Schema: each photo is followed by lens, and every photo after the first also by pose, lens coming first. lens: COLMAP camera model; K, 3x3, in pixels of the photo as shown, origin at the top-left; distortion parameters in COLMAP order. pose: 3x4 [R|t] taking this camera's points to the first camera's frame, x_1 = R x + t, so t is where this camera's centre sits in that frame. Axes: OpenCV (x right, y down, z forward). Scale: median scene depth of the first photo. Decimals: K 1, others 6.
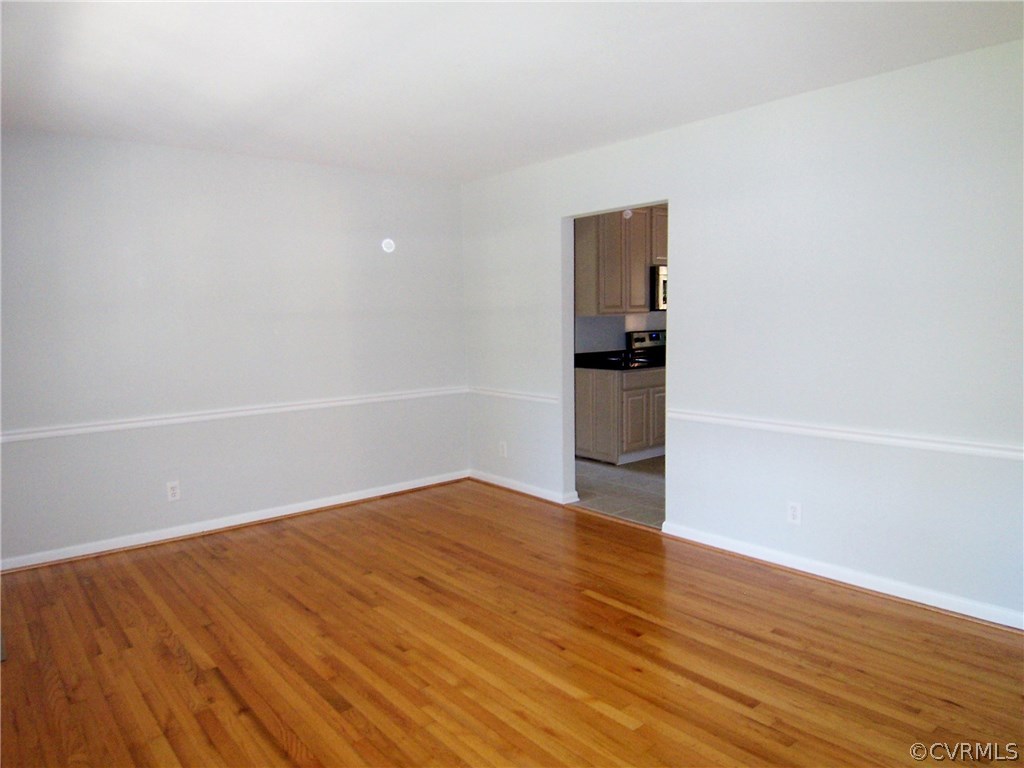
lens RADIAL K [[695.4, 0, 513.4], [0, 695.4, 383.1], [0, 0, 1]] dist [0.001118, -0.030776]
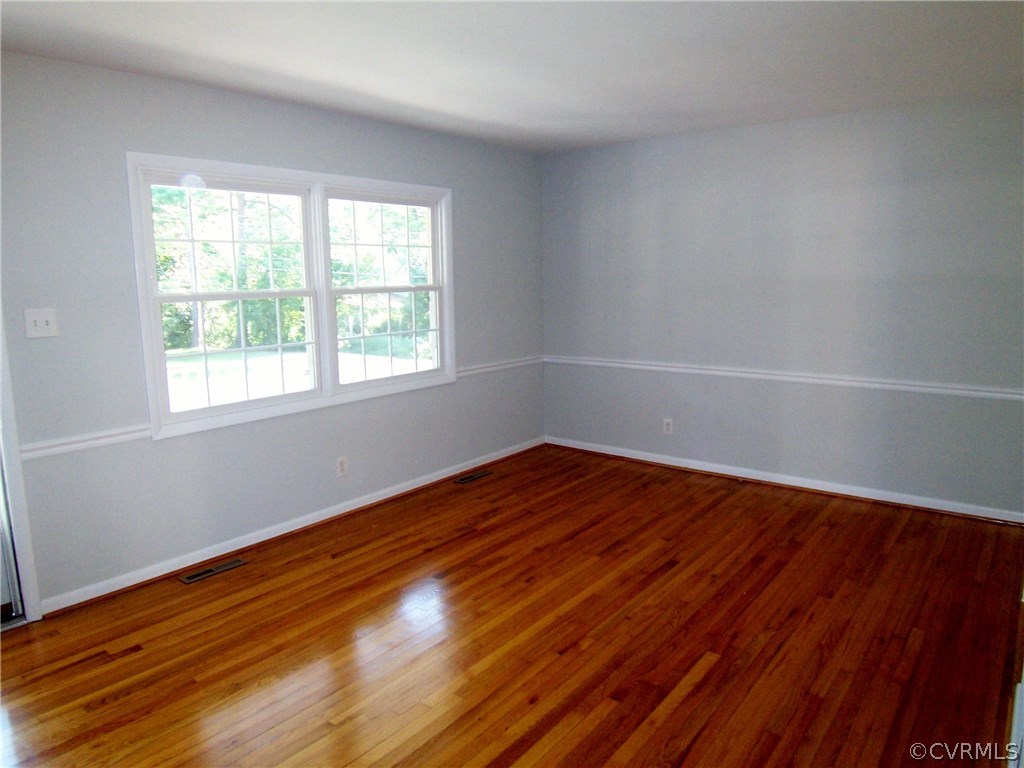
lens RADIAL K [[695.4, 0, 508.8], [0, 695.4, 381.1], [0, 0, 1]] dist [0.001118, -0.030776]
pose [[0.207604, 0.173509, -0.962702, 0.709687], [-0.084048, 0.983668, 0.159163, -0.108559], [0.974596, 0.047871, 0.218797, 0.530067]]
